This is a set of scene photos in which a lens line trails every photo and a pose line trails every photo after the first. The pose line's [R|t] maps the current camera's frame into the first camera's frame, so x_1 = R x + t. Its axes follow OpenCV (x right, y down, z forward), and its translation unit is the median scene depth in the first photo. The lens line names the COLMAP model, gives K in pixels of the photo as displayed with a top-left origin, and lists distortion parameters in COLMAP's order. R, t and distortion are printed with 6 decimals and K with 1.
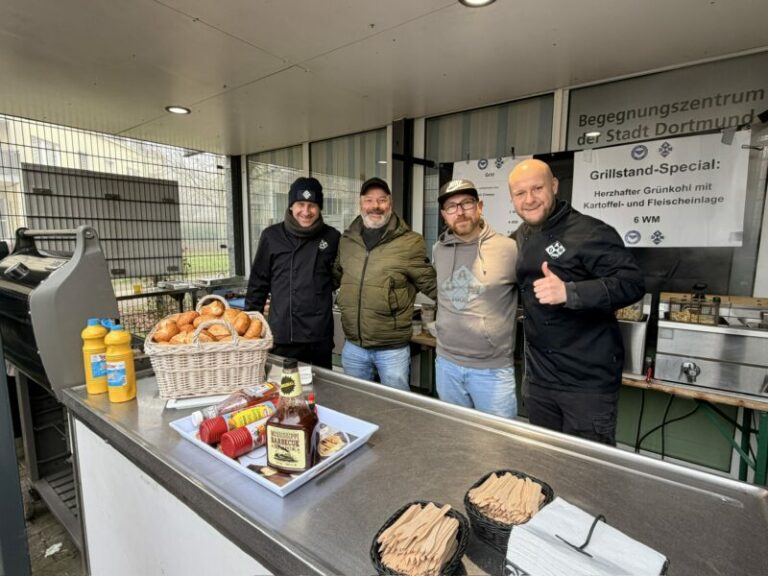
lens RADIAL K [[393.8, 0, 384.0], [0, 393.8, 288.0], [0, 0, 1]] dist [-0.002811, -0.001099]
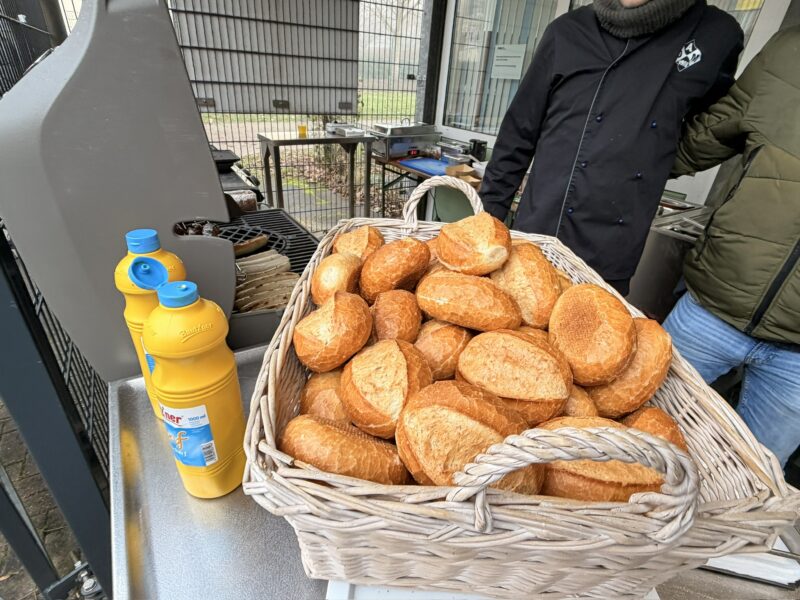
lens RADIAL K [[410.2, 0, 400.0], [0, 410.2, 300.0], [0, 0, 1]] dist [-0.002811, -0.001099]
pose [[0.932282, 0.213679, -0.291875, -0.155148], [-0.099691, 0.927407, 0.360524, 0.001055], [0.347724, -0.307013, 0.885907, 0.270952]]
